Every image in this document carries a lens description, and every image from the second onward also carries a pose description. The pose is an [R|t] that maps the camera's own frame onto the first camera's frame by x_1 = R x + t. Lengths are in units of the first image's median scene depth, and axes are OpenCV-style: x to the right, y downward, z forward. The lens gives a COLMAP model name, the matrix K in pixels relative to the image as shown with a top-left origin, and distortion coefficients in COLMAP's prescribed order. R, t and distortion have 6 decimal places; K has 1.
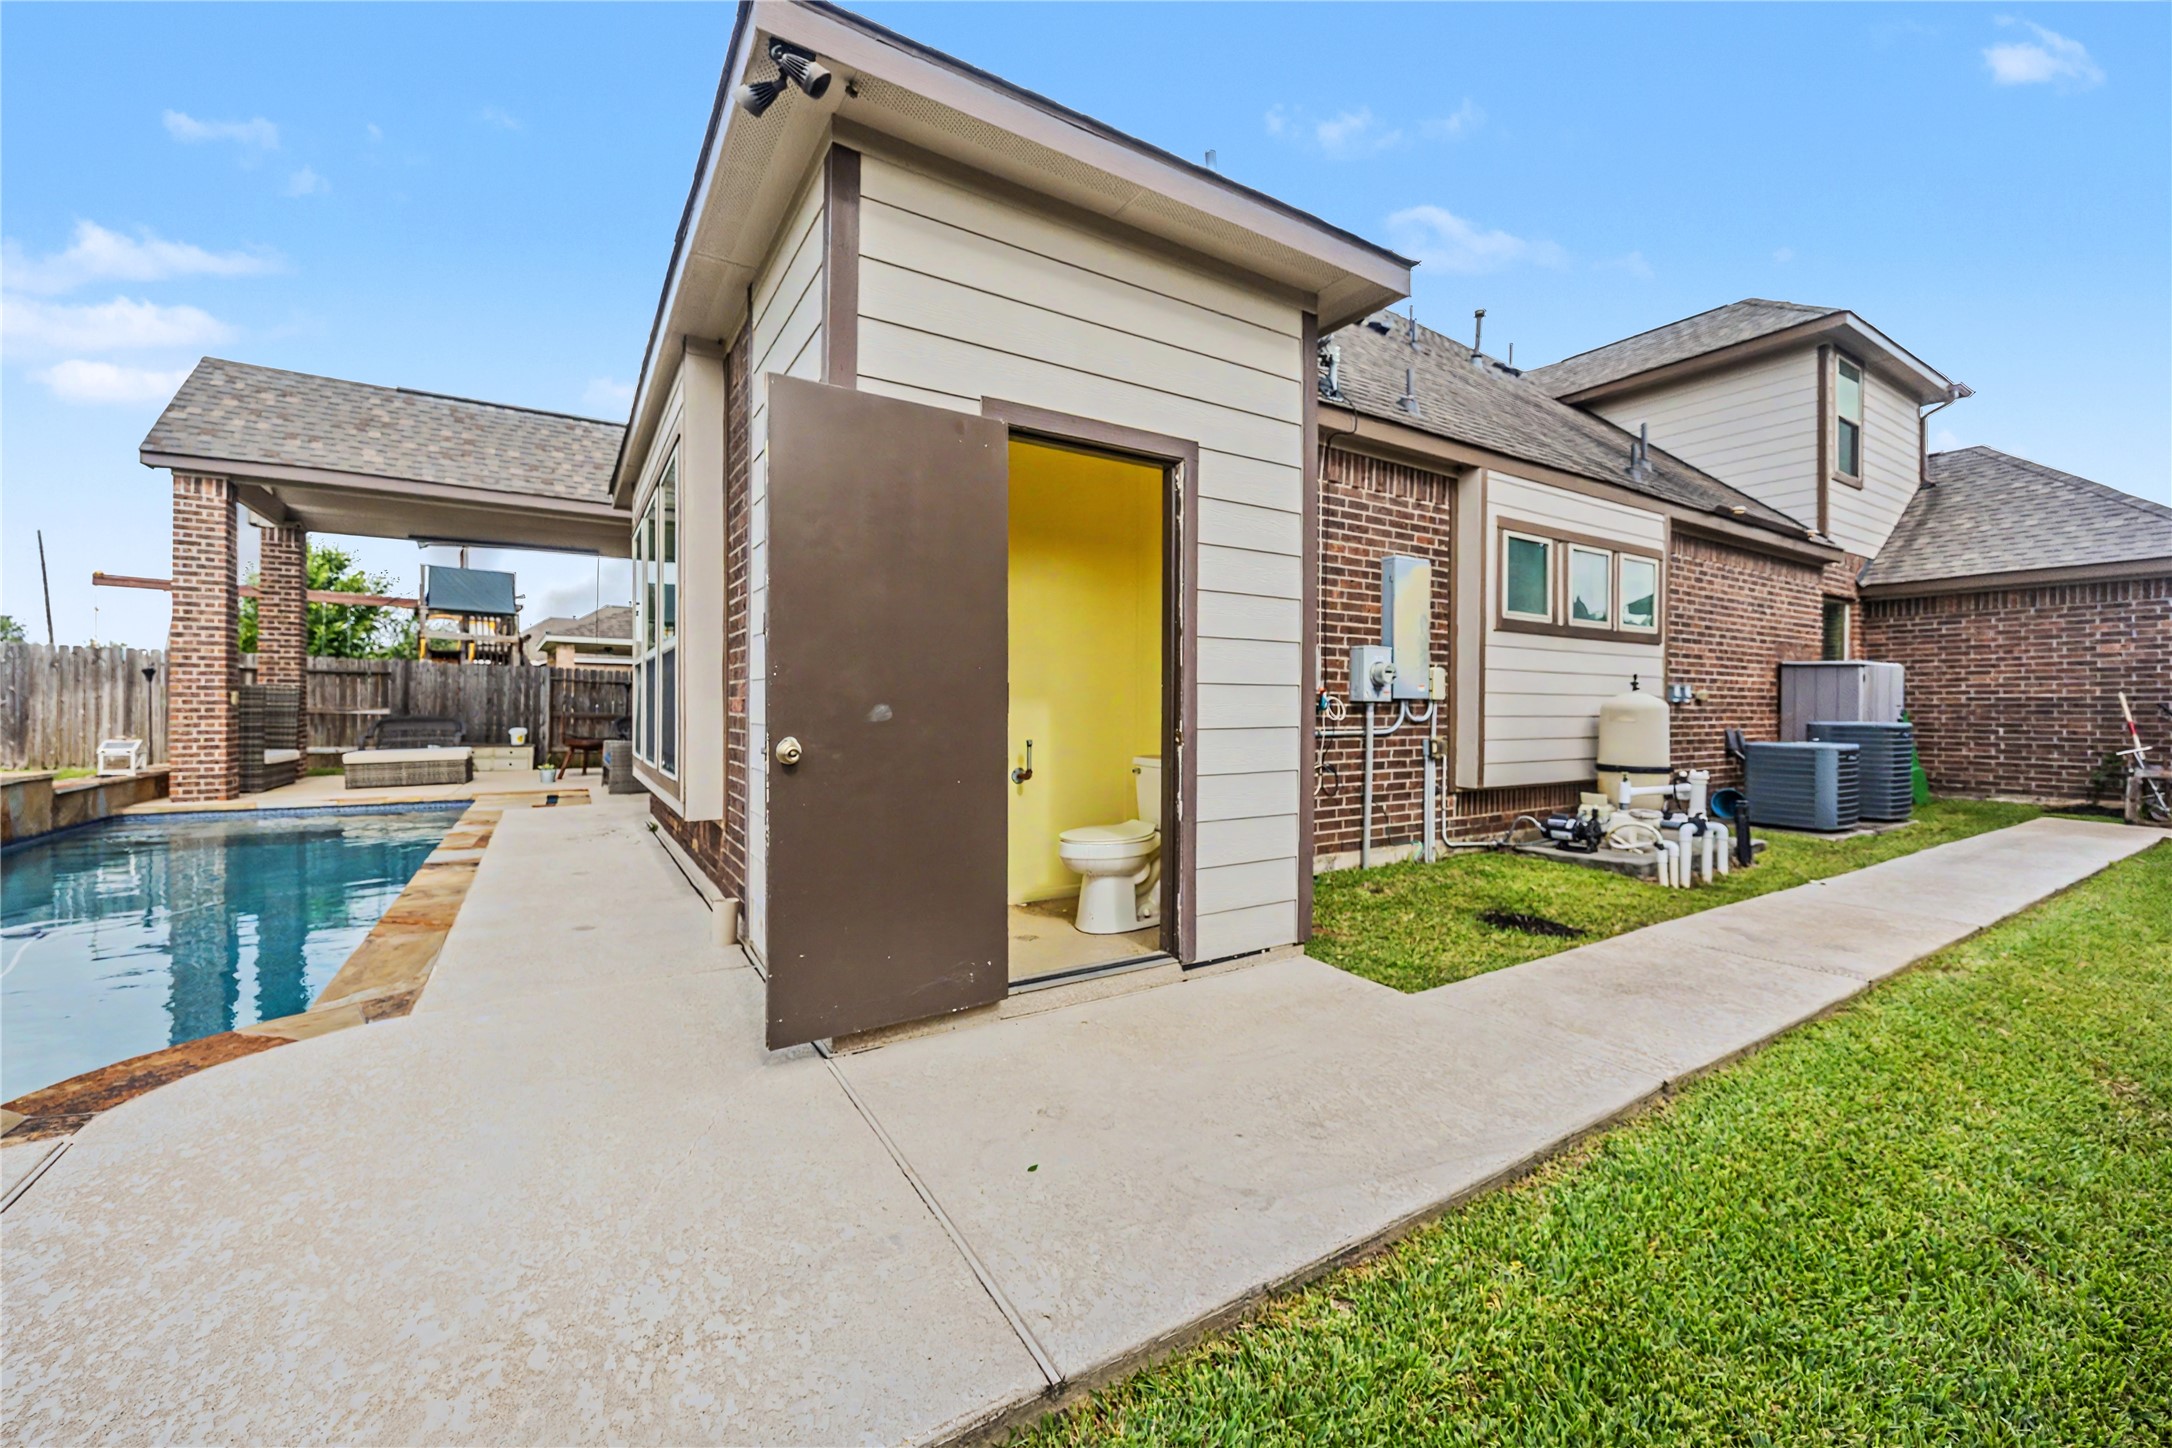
lens RADIAL K [[852.5, 0, 1073.3], [0, 852.5, 708.1], [0, 0, 1]] dist [-0.005552, 0.000801]
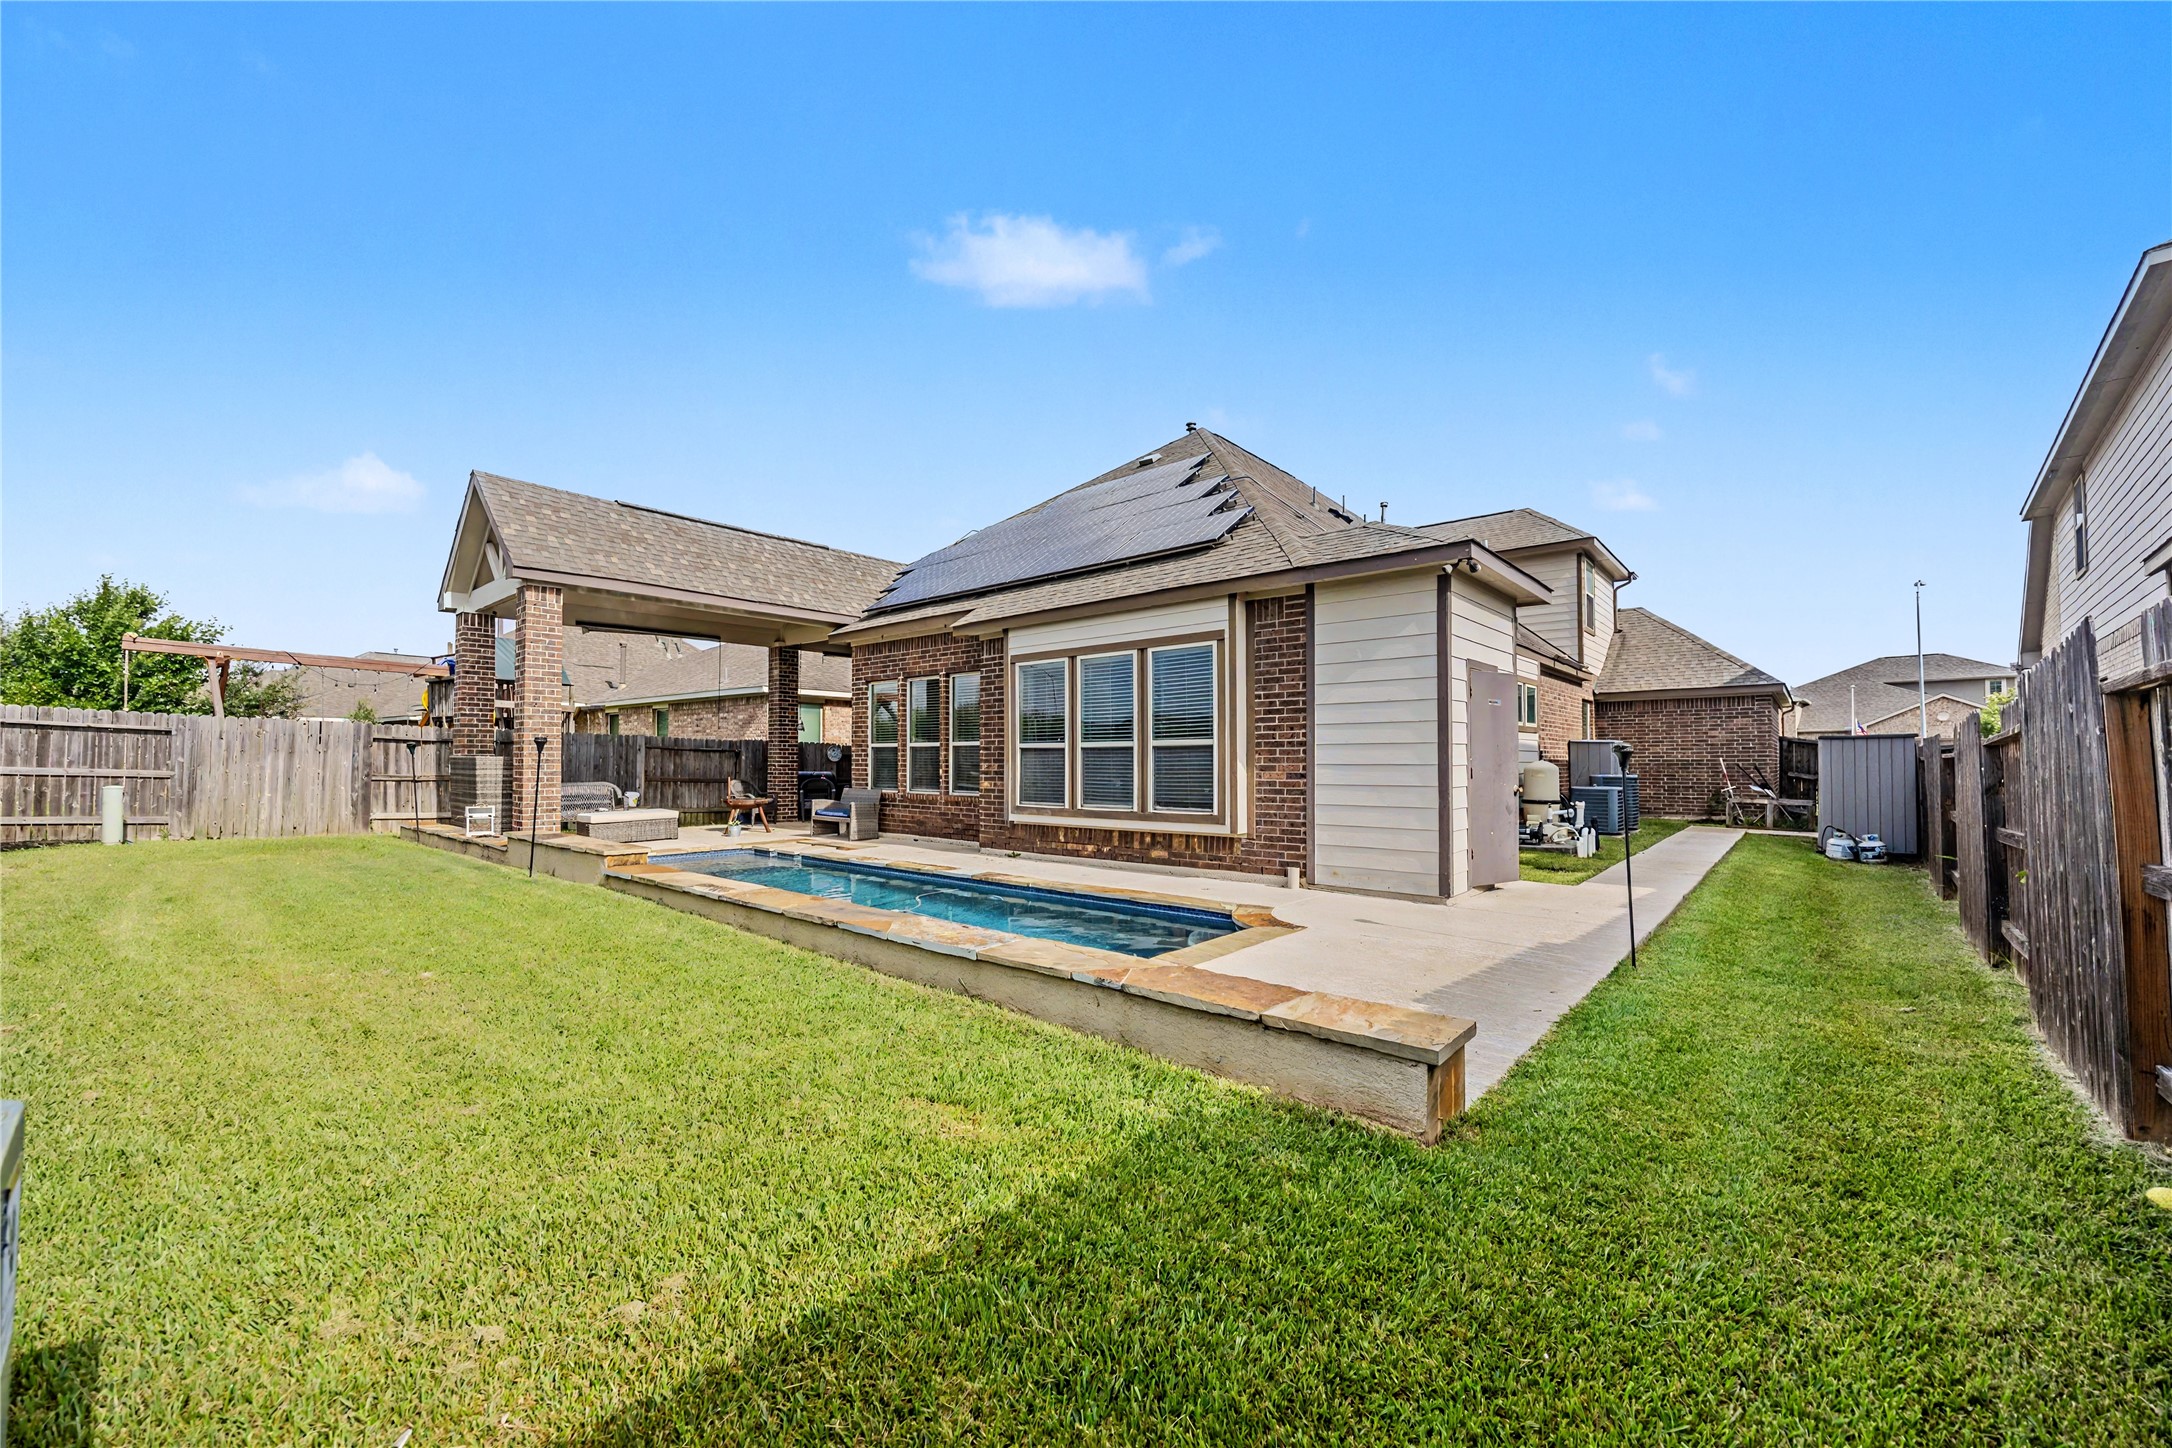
lens RADIAL K [[852.5, 0, 1076.9], [0, 852.5, 752.0], [0, 0, 1]] dist [-0.005552, 0.000801]
pose [[0.956950, -0.002740, 0.290239, -0.631339], [0.006493, 0.999907, -0.011969, -0.016751], [-0.290179, 0.013338, 0.956879, -0.361956]]
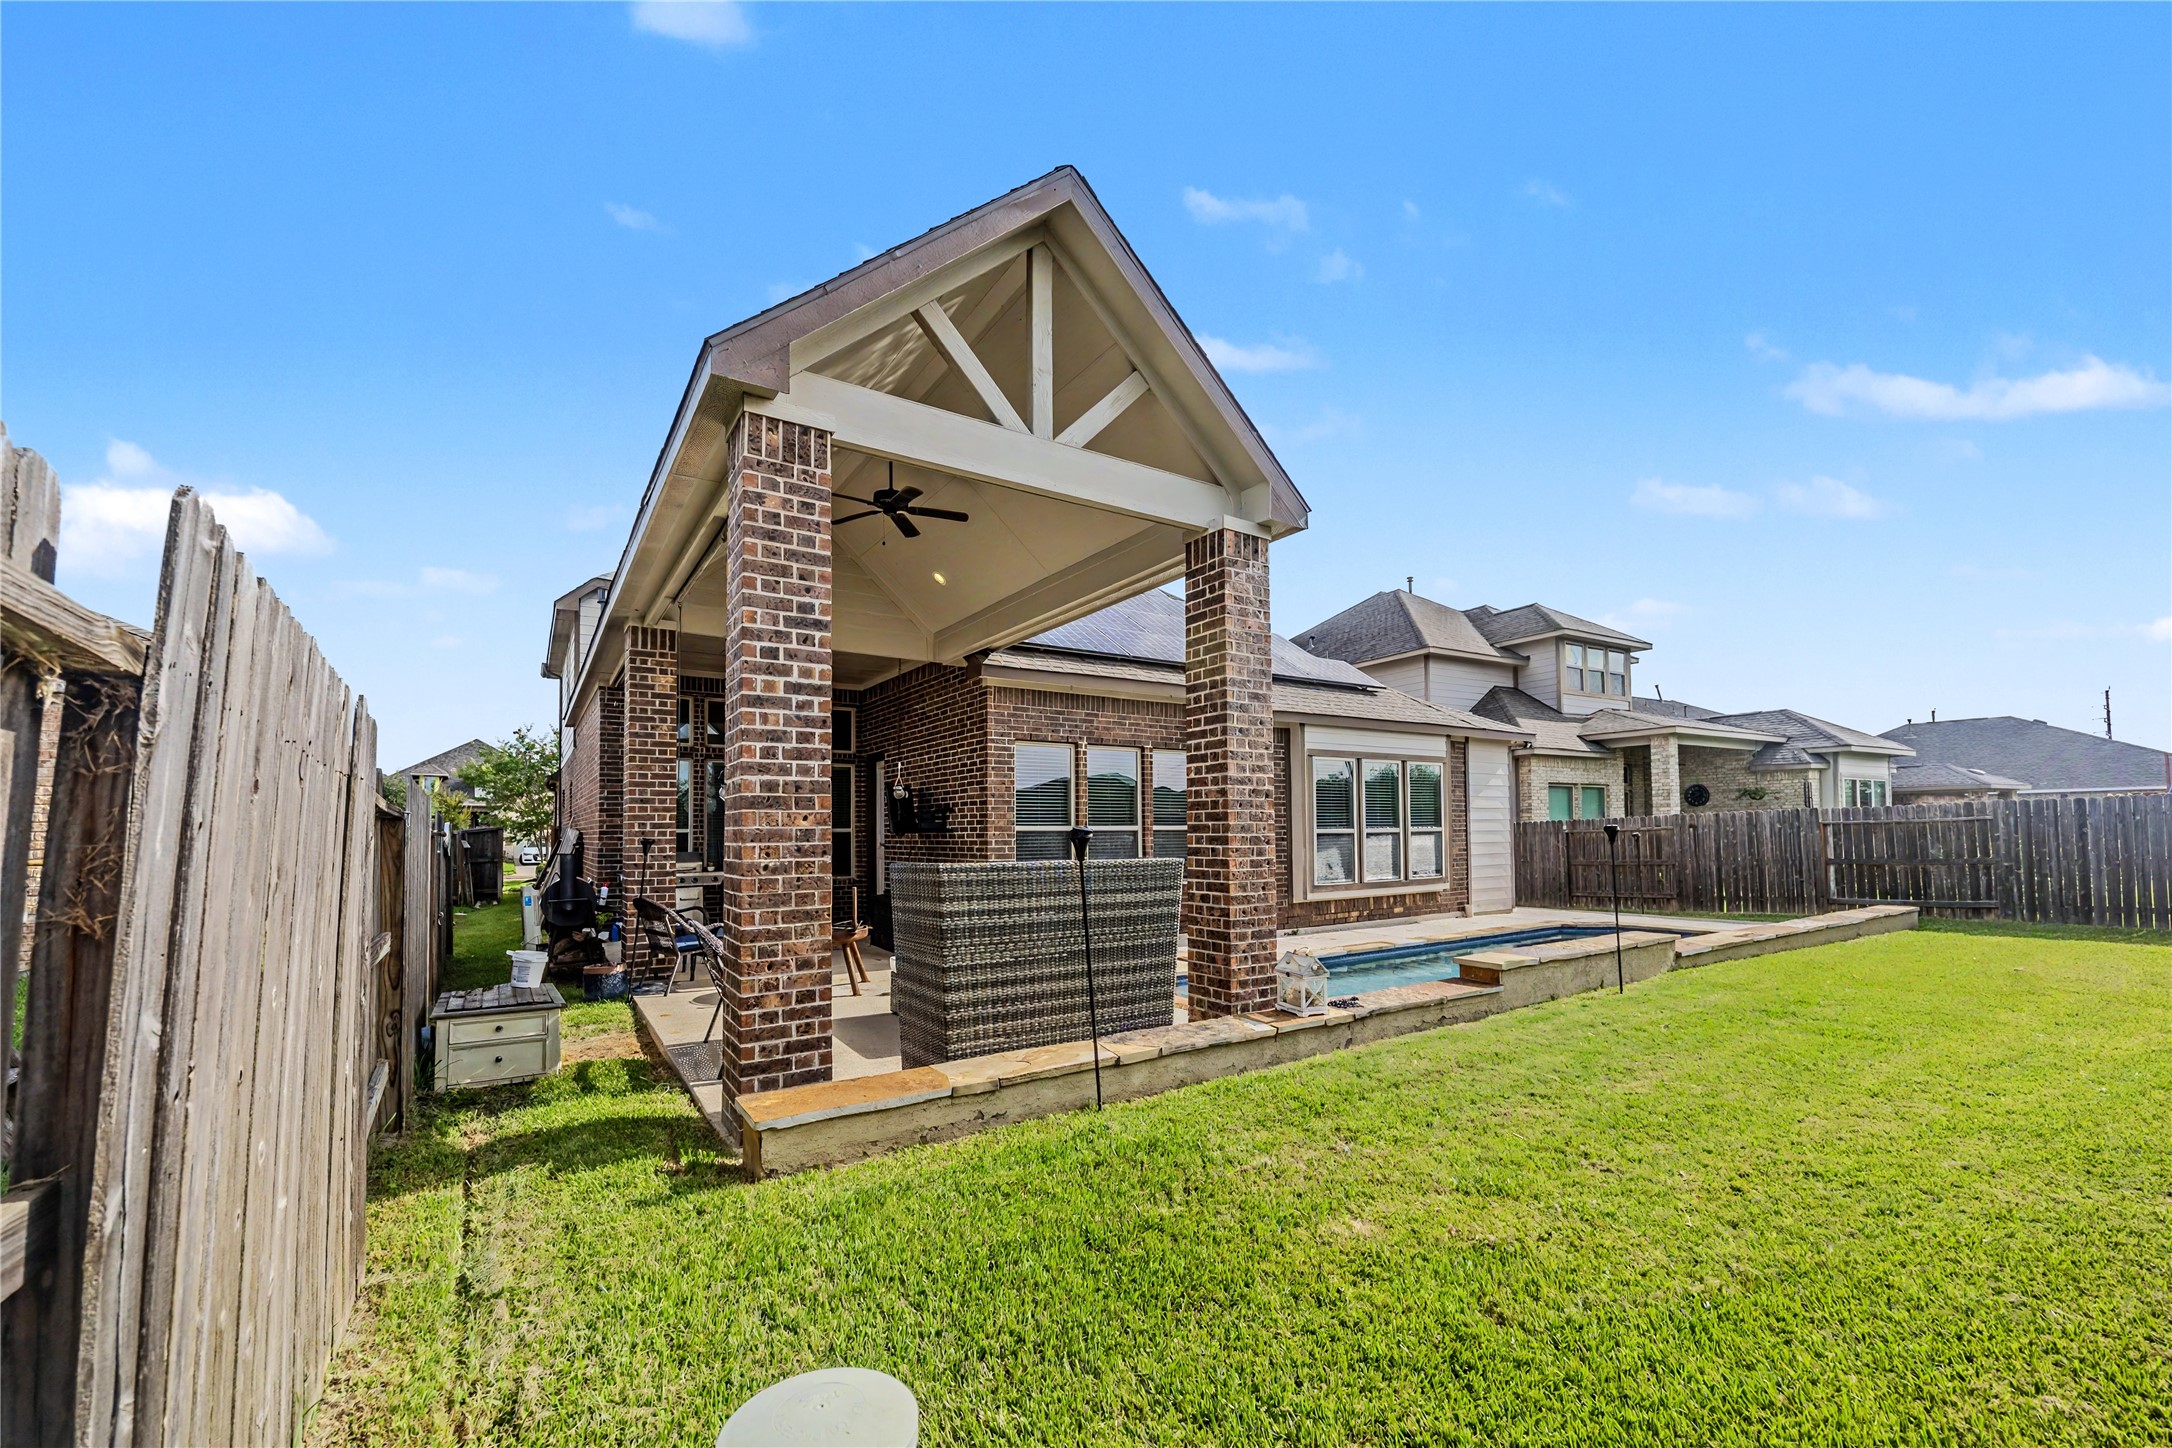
lens RADIAL K [[852.5, 0, 1053.9], [0, 852.5, 798.2], [0, 0, 1]] dist [-0.005552, 0.000801]
pose [[-0.004505, 0.026981, 0.999626, -1.625944], [0.005334, 0.999622, -0.026957, -0.055292], [-0.999976, 0.005211, -0.004647, 1.126963]]
